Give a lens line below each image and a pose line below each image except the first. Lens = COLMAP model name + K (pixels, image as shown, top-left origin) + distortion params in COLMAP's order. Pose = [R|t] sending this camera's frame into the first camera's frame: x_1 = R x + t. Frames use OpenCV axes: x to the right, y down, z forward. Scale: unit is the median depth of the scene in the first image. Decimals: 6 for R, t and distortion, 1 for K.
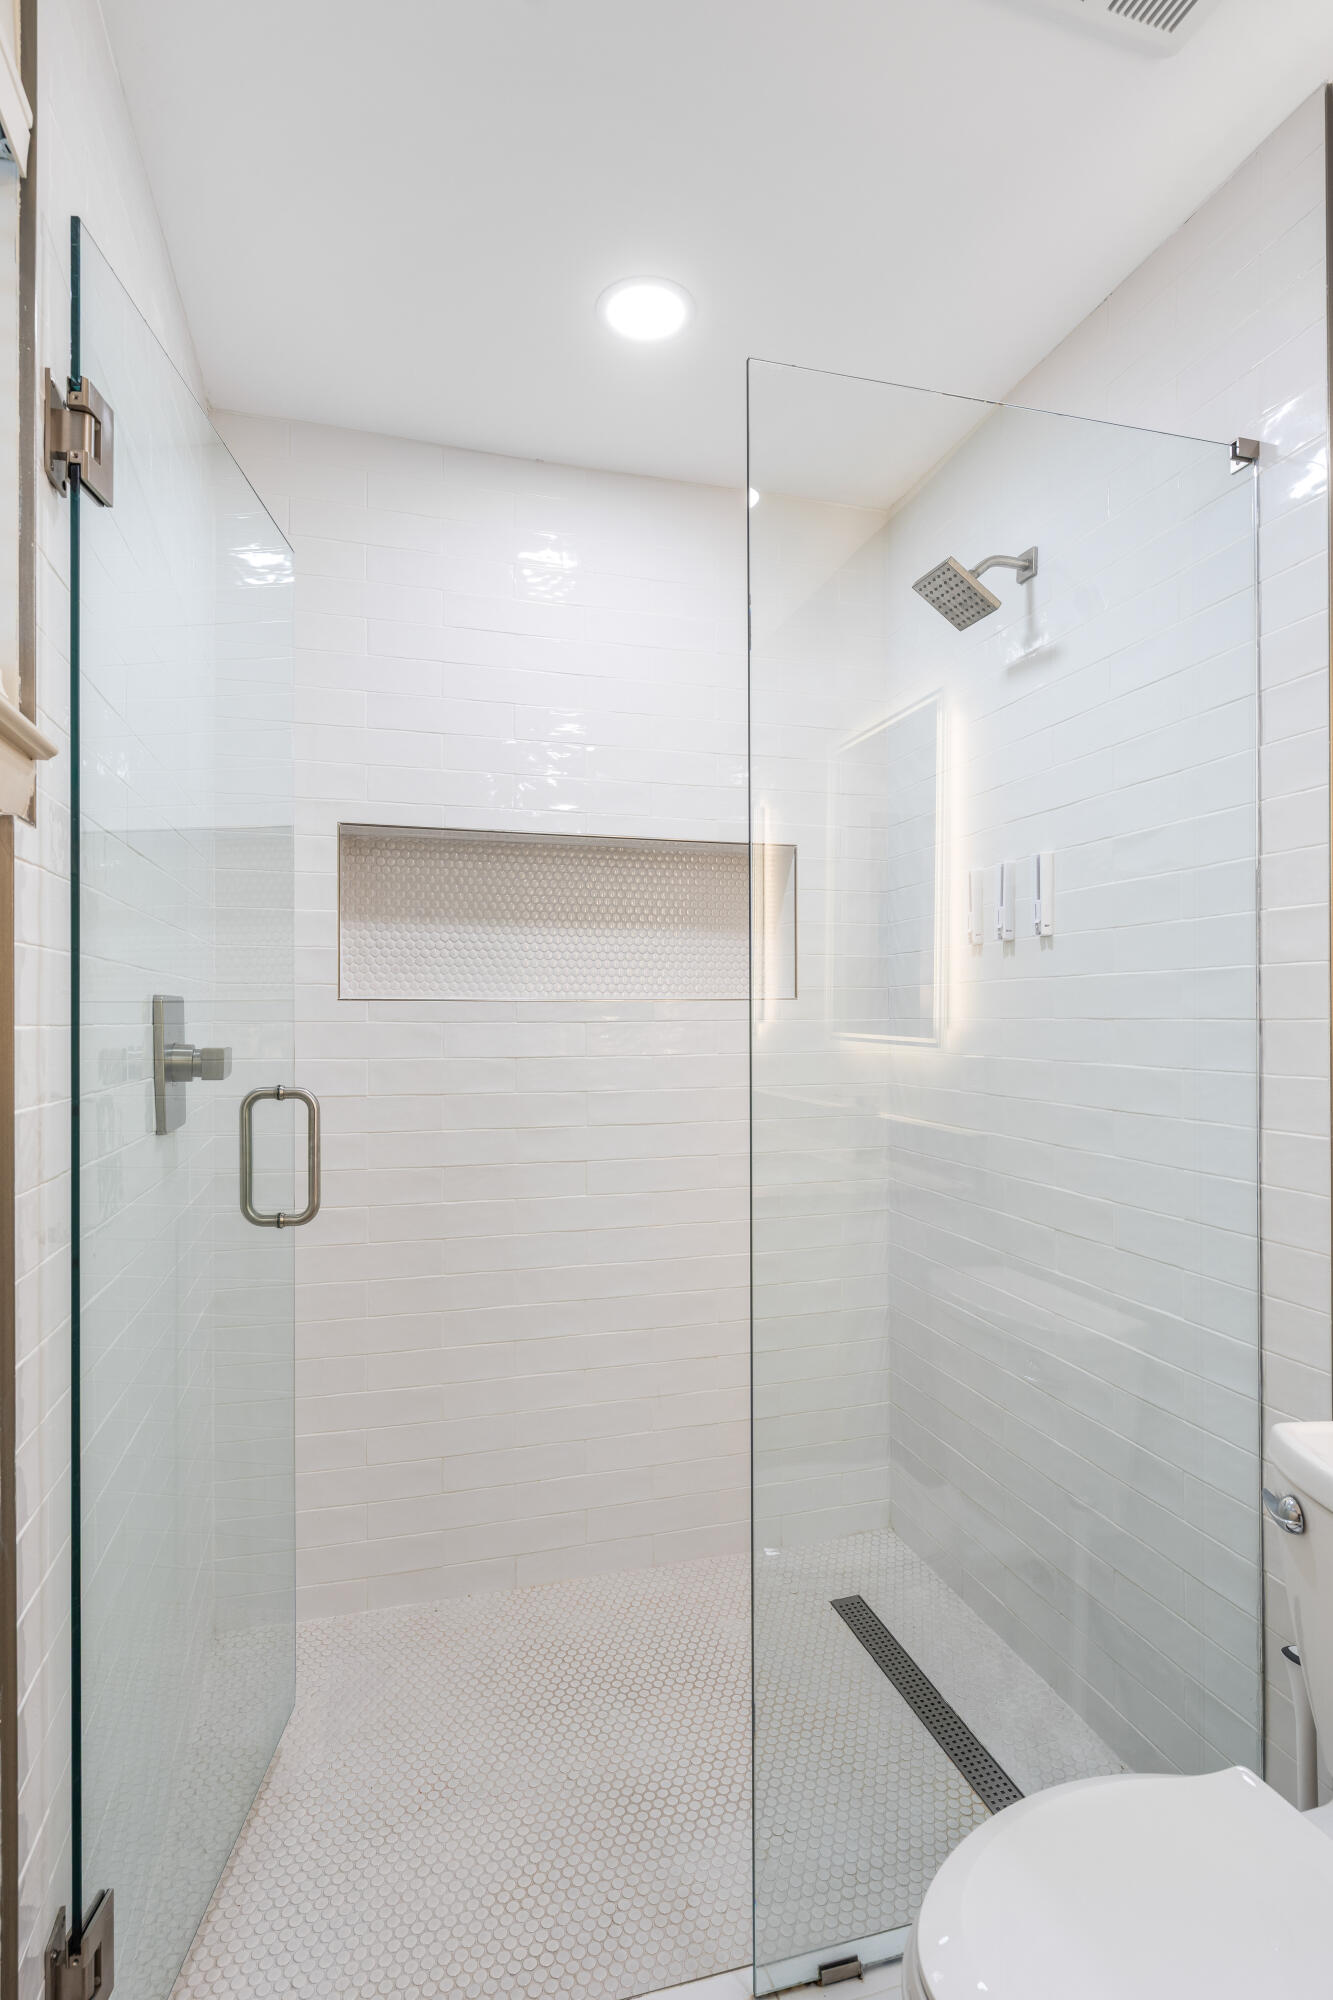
lens RADIAL K [[1038.2, 0, 655.8], [0, 1038.2, 998.6], [0, 0, 1]] dist [-0.001179, -0.002094]
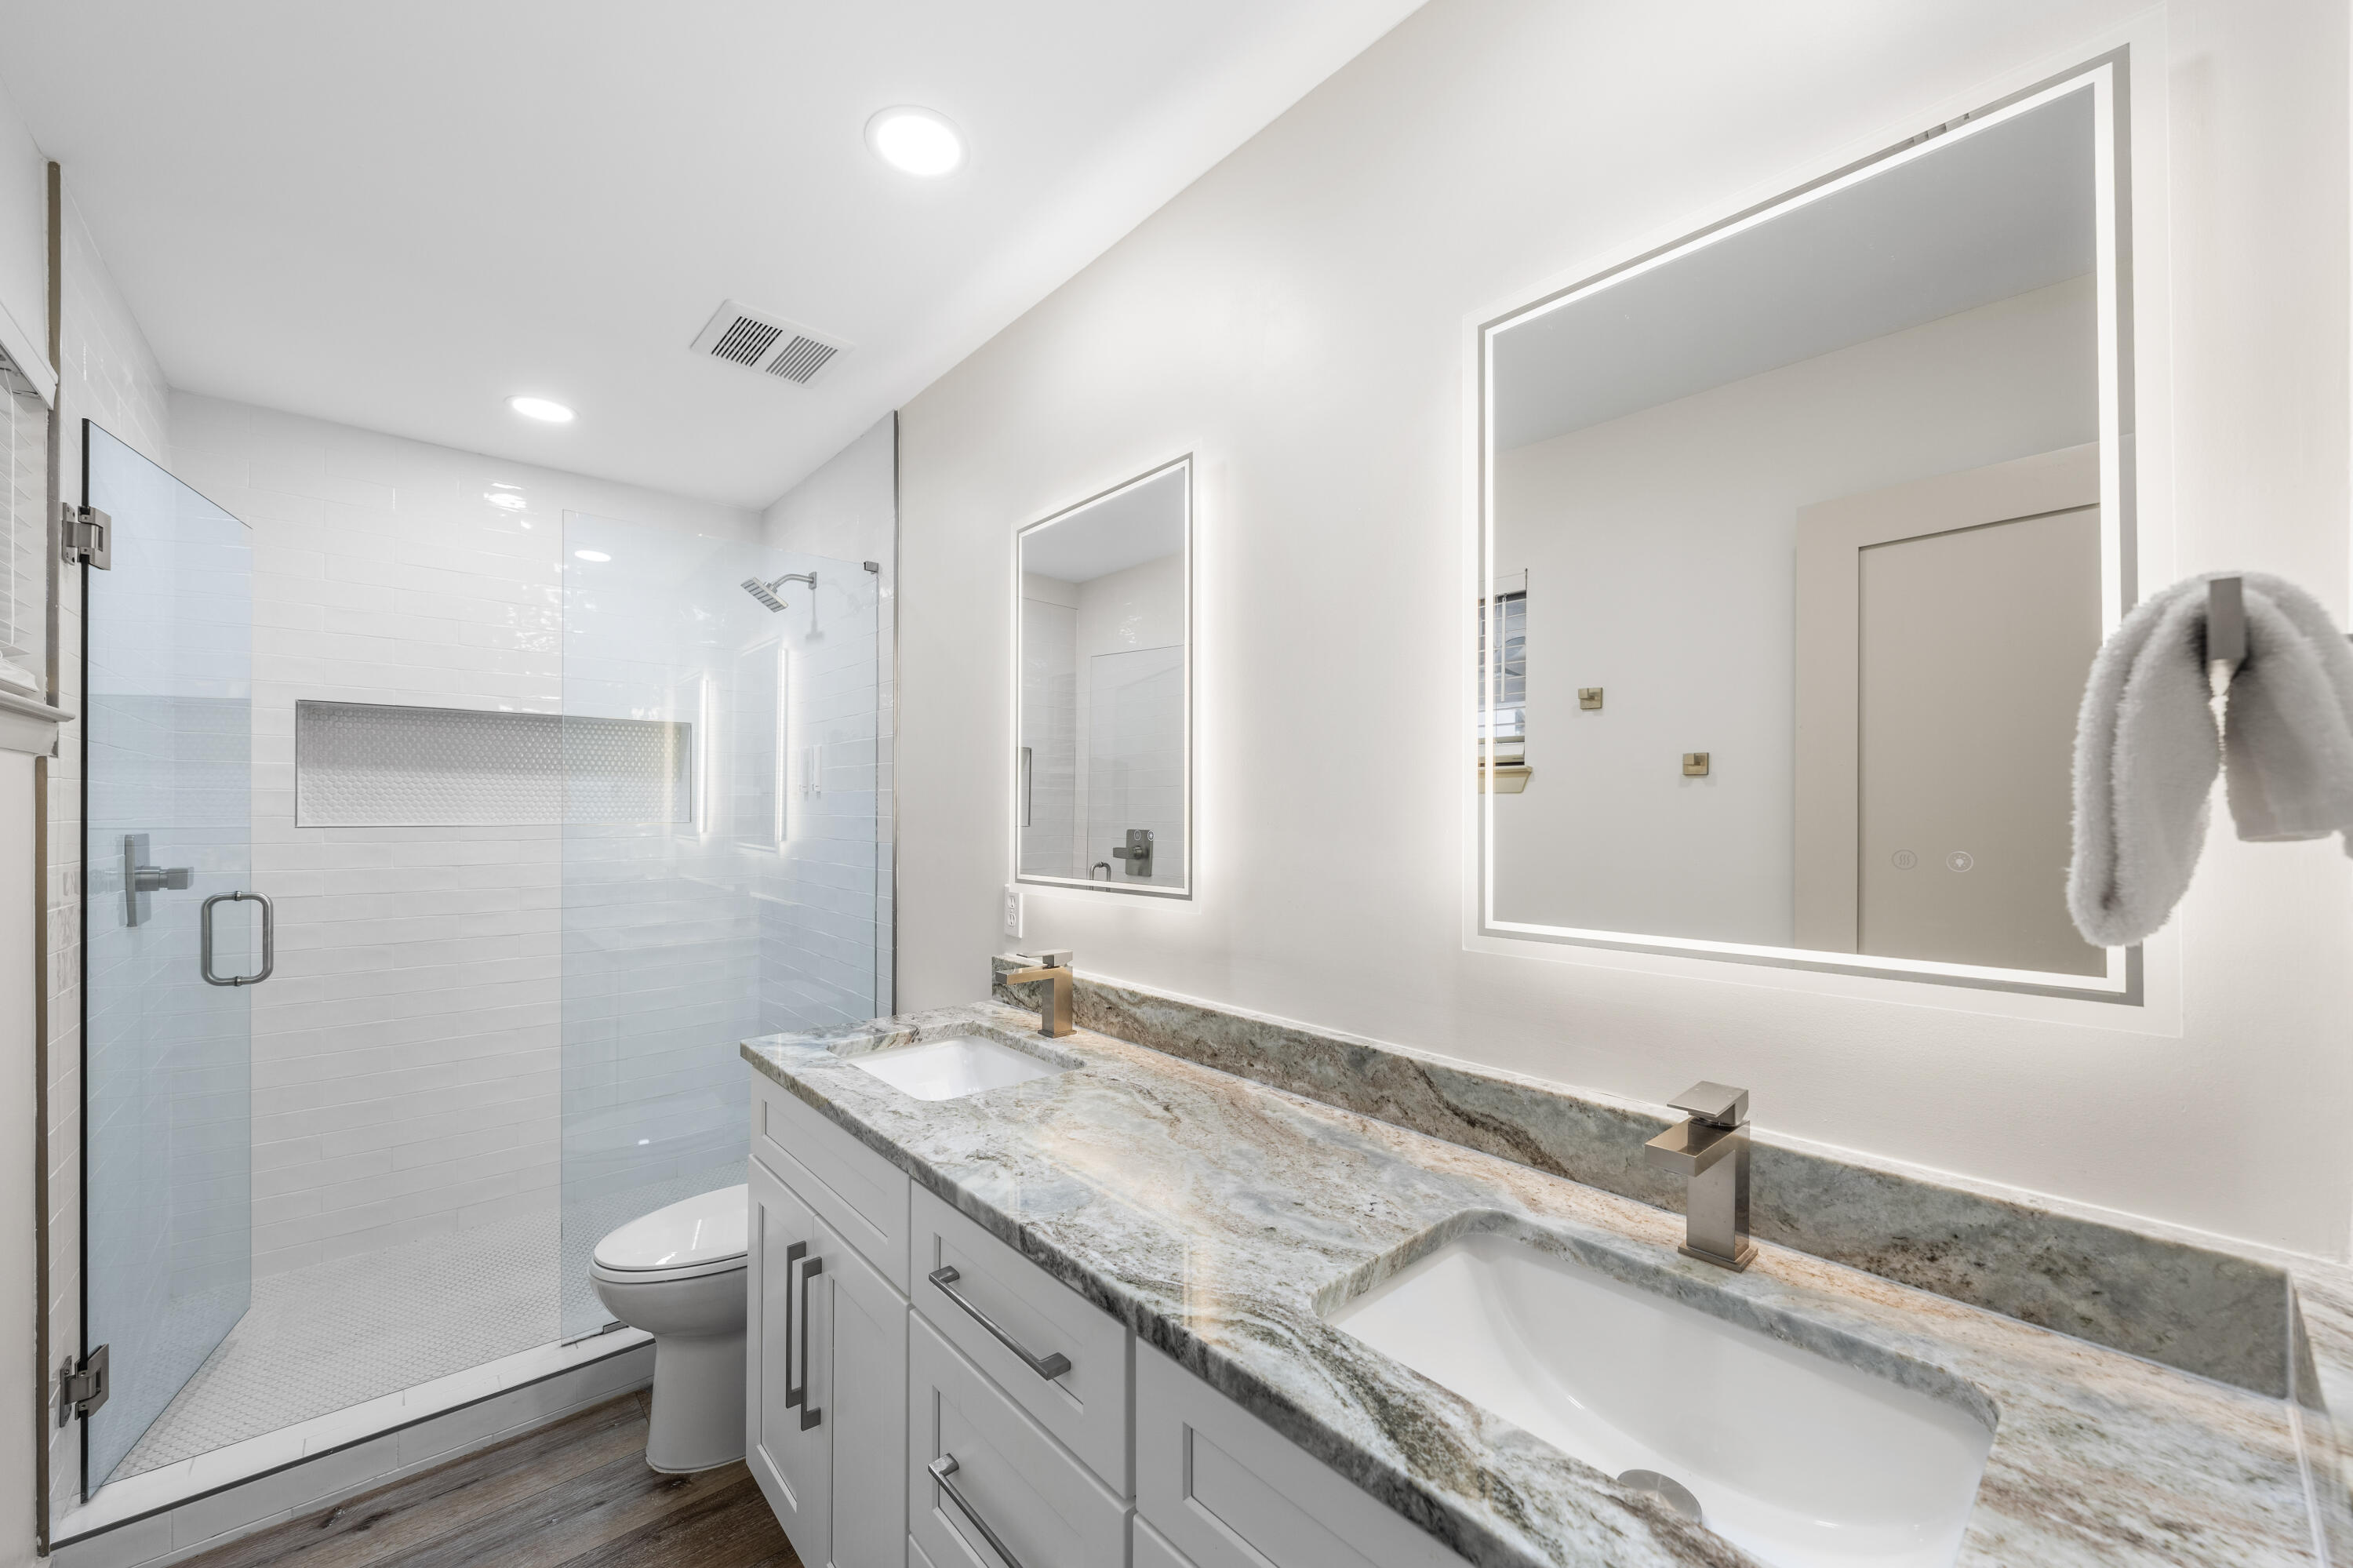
lens RADIAL K [[921.3, 0, 1190.6], [0, 921.3, 799.6], [0, 0, 1]] dist [0.001590, 0.000314]
pose [[0.898547, 0.005175, 0.438847, 0.295958], [-0.008441, 0.999949, 0.005491, -0.069637], [-0.438796, -0.008638, 0.898545, -0.820655]]
